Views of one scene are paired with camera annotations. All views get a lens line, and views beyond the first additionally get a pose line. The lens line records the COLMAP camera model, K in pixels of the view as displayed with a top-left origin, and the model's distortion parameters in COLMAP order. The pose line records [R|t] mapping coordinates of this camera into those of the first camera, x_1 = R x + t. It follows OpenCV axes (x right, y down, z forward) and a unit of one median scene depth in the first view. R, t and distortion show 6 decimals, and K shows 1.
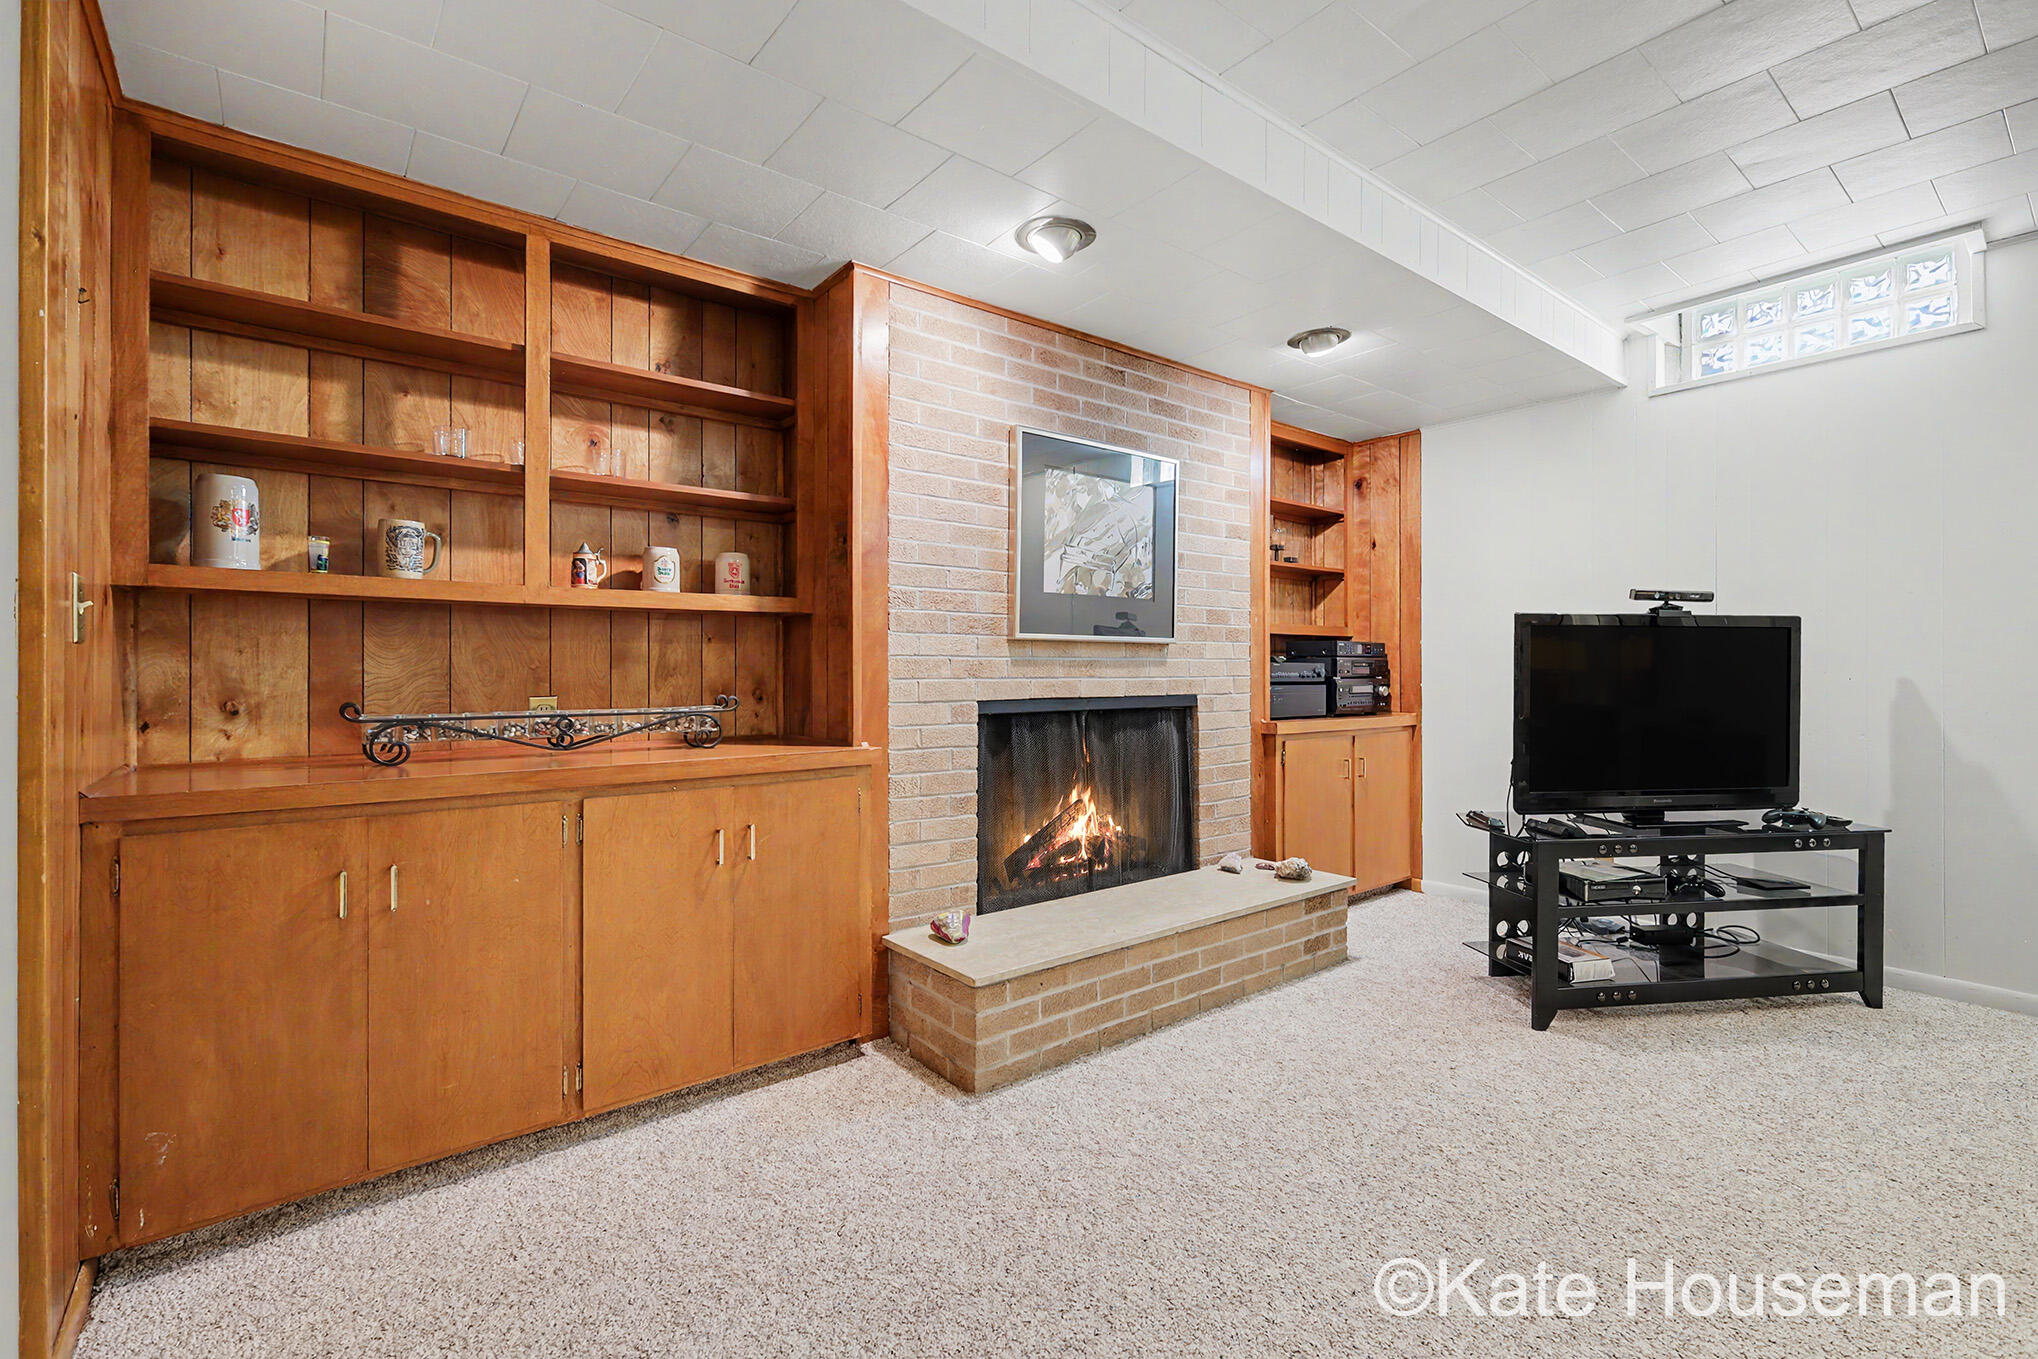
lens RADIAL K [[891.5, 0, 1010.0], [0, 891.5, 672.1], [0, 0, 1]] dist [0.002710, 0.000676]
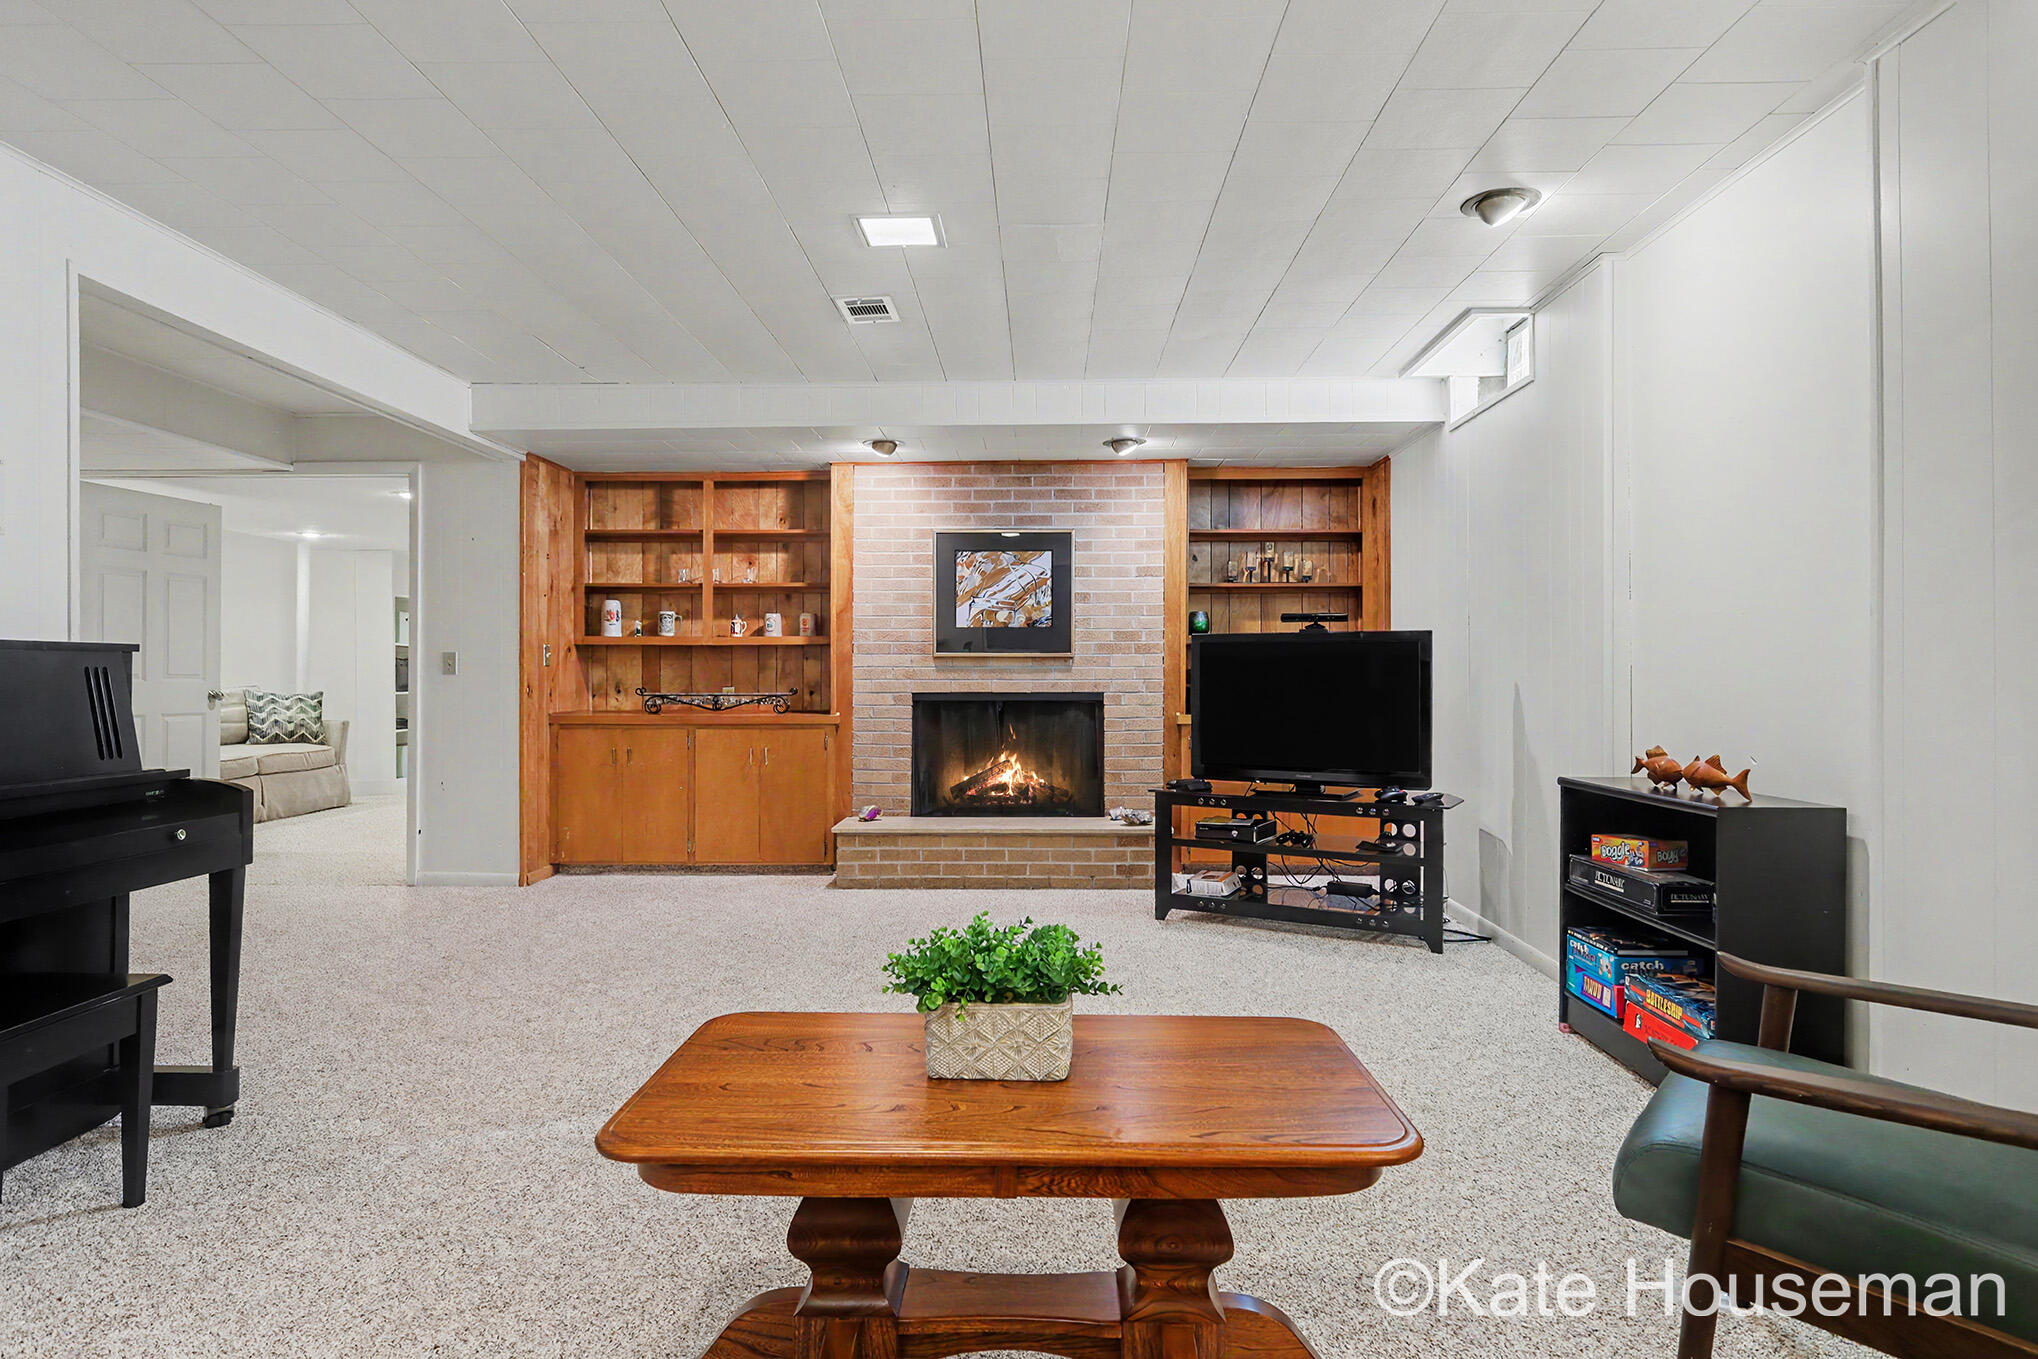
lens RADIAL K [[1131.6, 0, 1019.0], [0, 1131.6, 679.5], [0, 0, 1]] dist [0.000621, 0.000001]
pose [[0.769194, 0.003664, -0.639005, 1.555790], [-0.001756, 0.999992, 0.003620, -0.001657], [0.639013, -0.001662, 0.769194, -0.562377]]
